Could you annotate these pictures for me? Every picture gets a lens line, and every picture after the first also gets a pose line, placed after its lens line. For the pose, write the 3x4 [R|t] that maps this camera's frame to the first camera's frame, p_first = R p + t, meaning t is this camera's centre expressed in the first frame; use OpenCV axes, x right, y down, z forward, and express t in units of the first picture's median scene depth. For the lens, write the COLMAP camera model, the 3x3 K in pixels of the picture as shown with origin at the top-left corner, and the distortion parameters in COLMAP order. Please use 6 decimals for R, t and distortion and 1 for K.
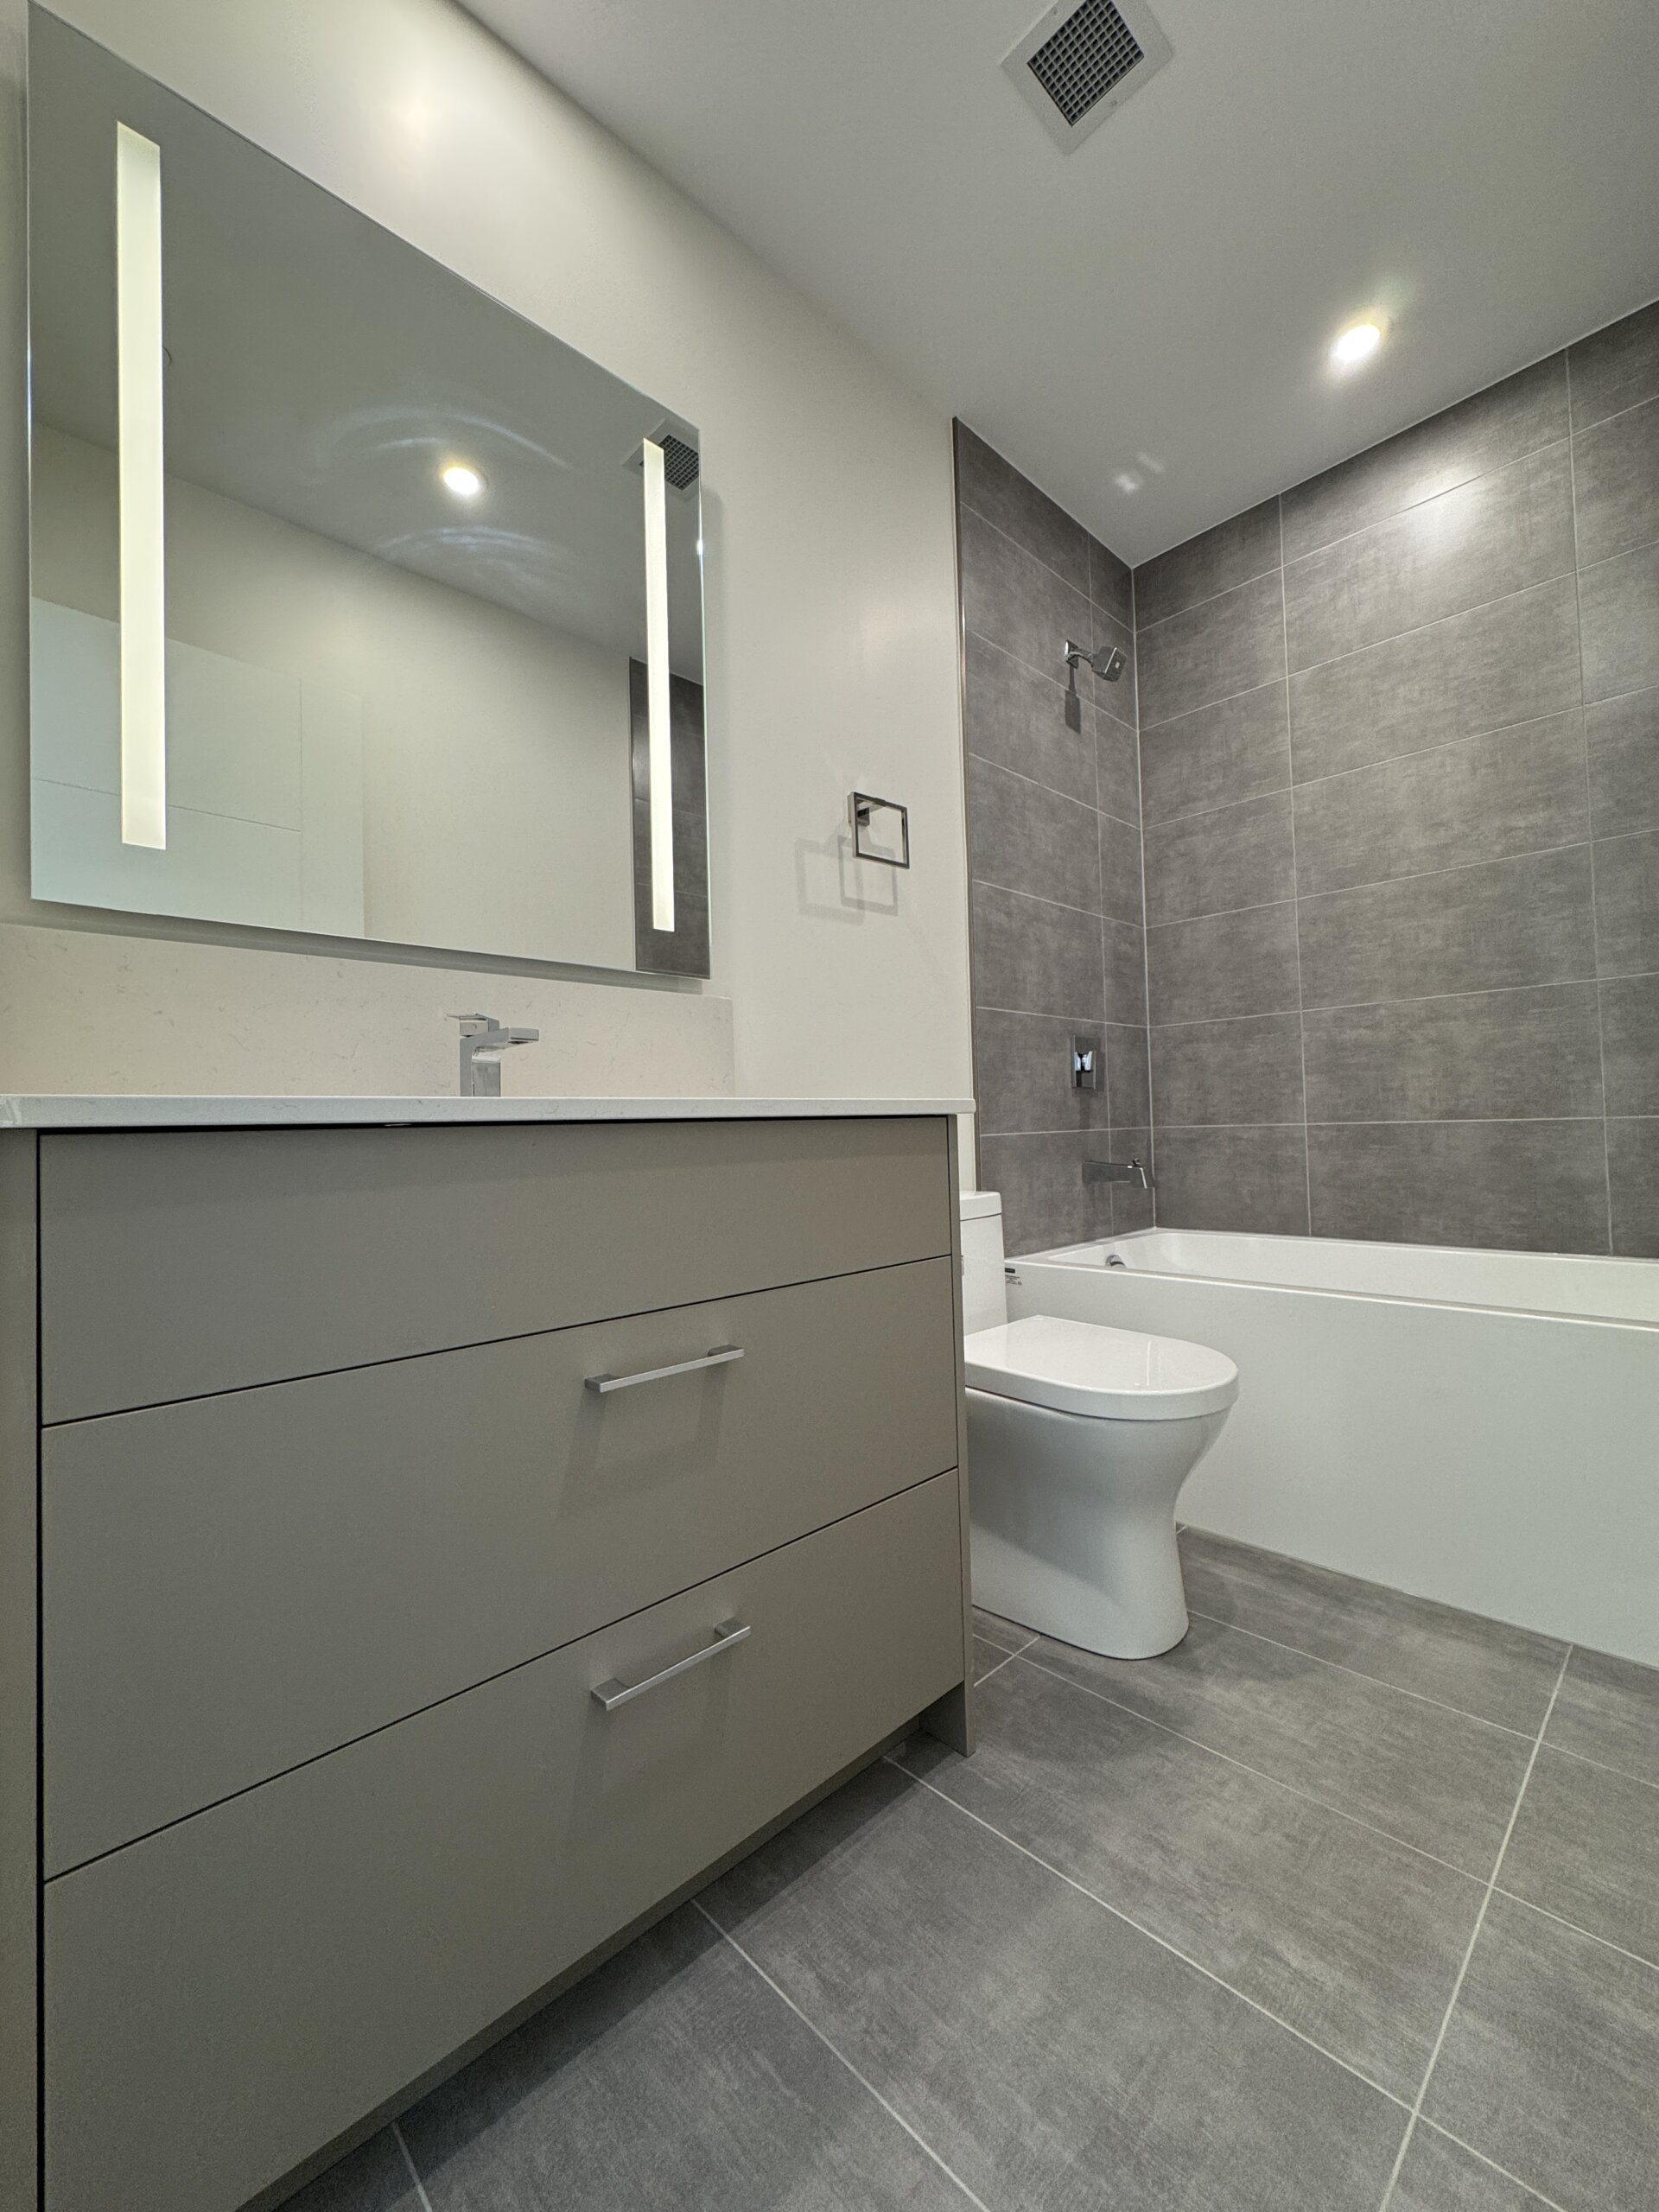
lens RADIAL K [[874.9, 0, 847.2], [0, 874.9, 1114.3], [0, 0, 1]] dist [-0.002991, -0.000210]
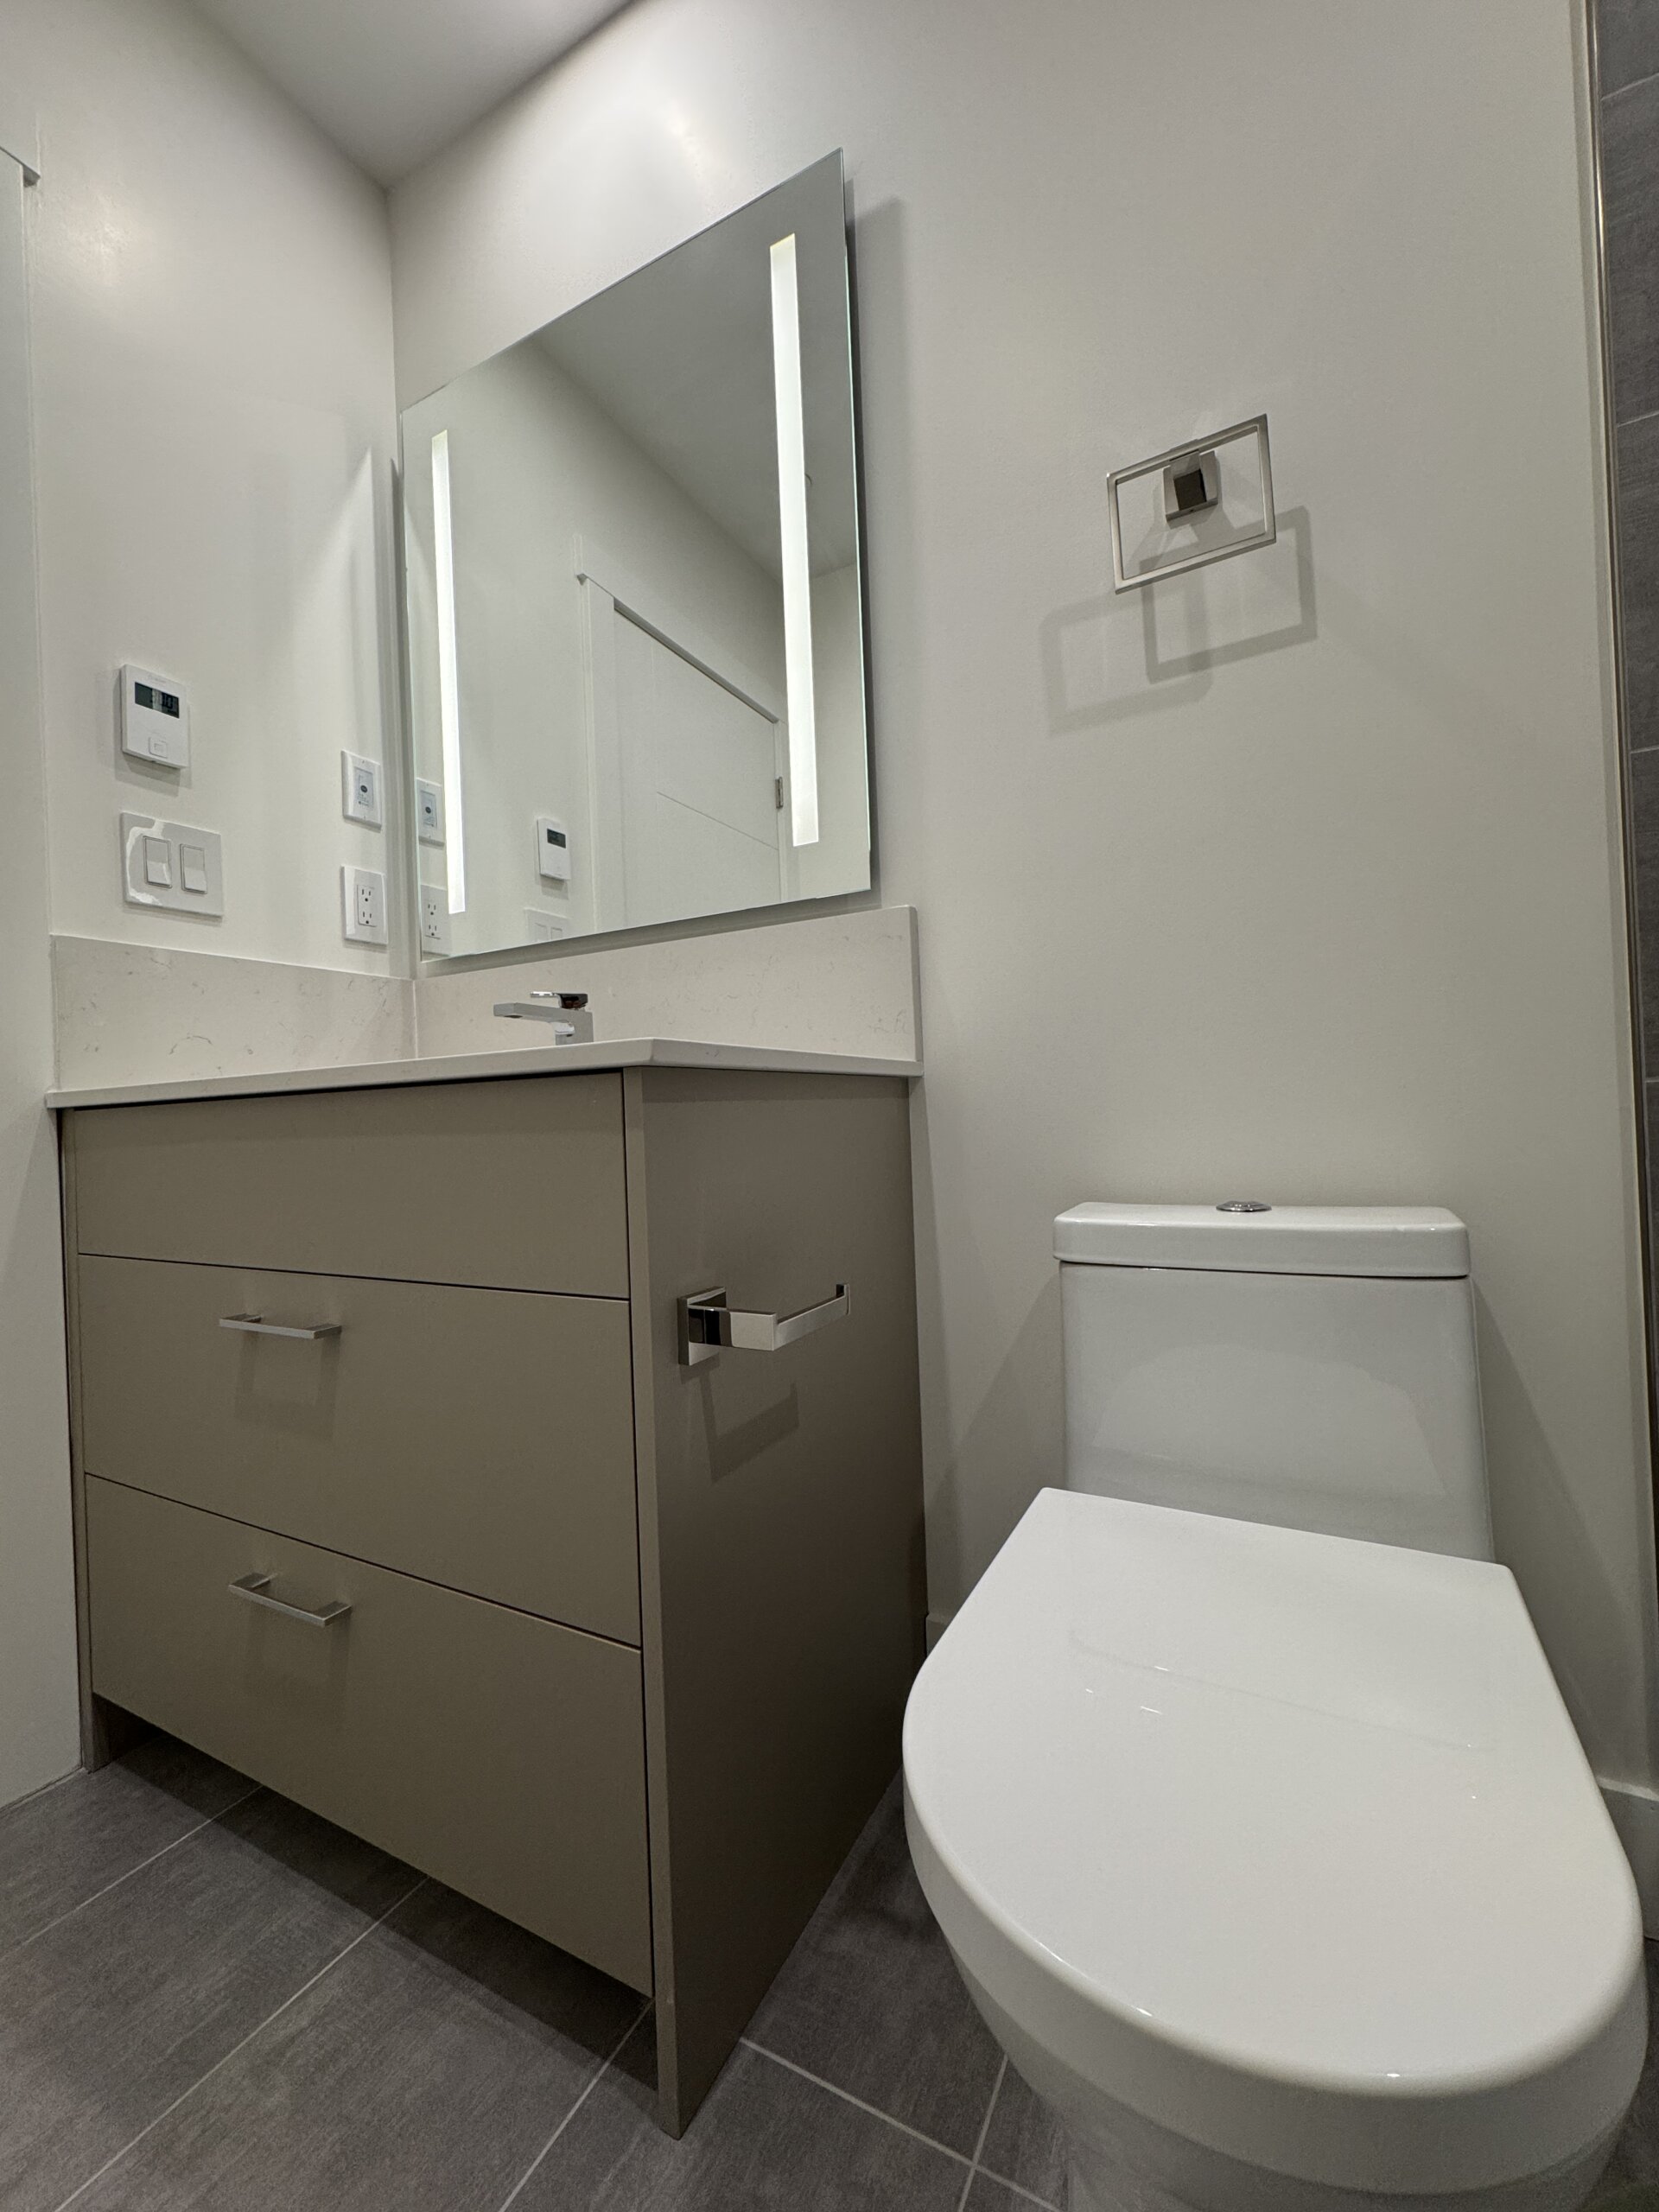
lens RADIAL K [[874.9, 0, 840.5], [0, 874.9, 1104.7], [0, 0, 1]] dist [-0.002991, -0.000210]
pose [[0.317647, 0.011219, -0.948143, 0.828999], [0.046027, 0.998569, 0.027236, 0.018709], [0.947091, -0.052292, 0.316676, 1.078032]]
